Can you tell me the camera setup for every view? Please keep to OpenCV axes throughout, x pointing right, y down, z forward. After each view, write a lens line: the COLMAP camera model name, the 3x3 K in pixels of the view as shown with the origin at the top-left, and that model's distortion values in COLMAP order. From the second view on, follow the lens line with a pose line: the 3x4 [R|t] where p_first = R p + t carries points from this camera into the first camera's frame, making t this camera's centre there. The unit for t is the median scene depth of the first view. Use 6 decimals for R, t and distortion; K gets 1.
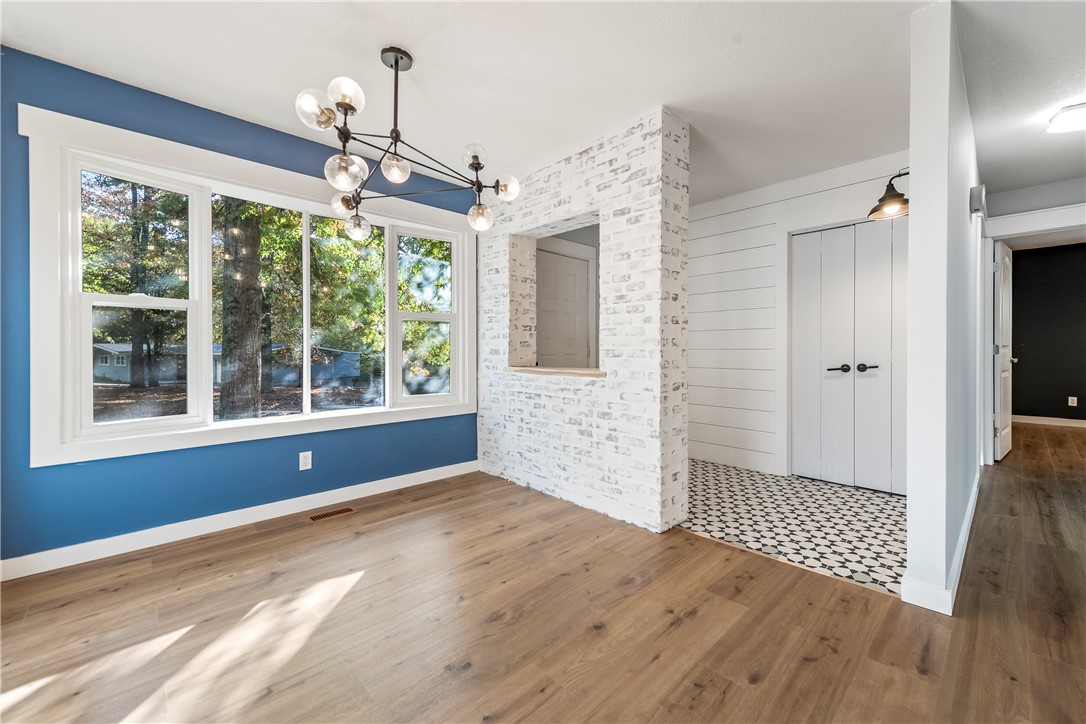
lens RADIAL K [[433.7, 0, 551.7], [0, 433.7, 349.7], [0, 0, 1]] dist [0.018777, -0.000028]
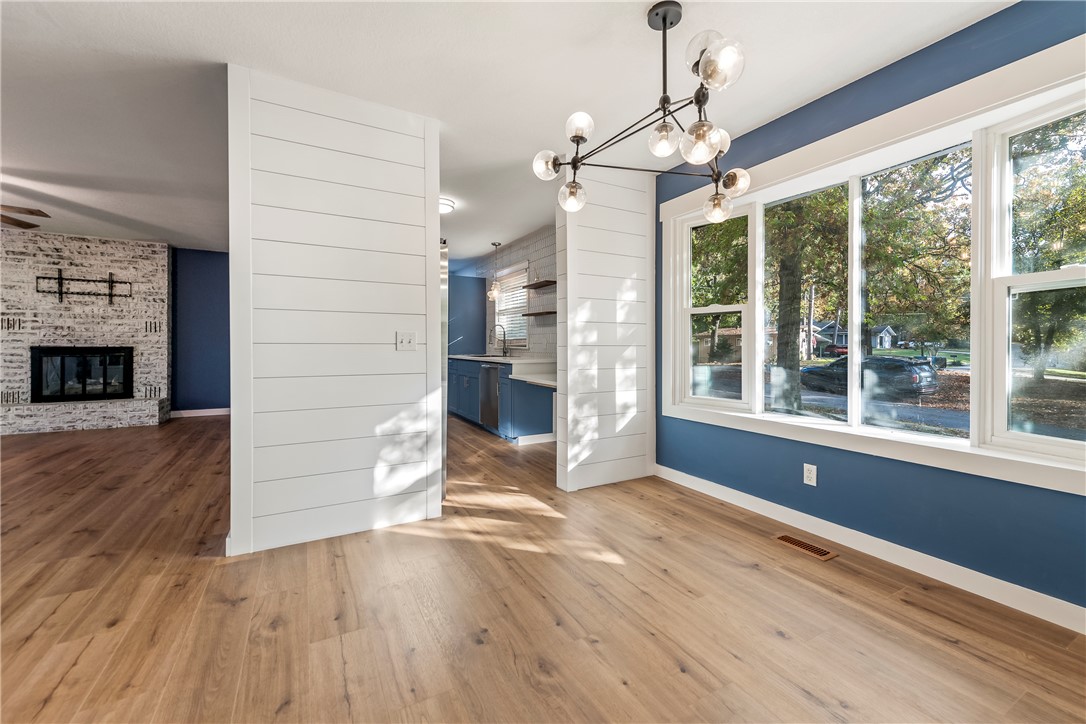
lens RADIAL K [[433.7, 0, 551.7], [0, 433.7, 349.7], [0, 0, 1]] dist [0.018777, -0.000028]
pose [[-0.232072, 0.009720, -0.972650, 0.481094], [-0.000165, 0.999950, 0.010033, -0.003200], [0.972699, 0.002488, -0.232059, 0.852229]]
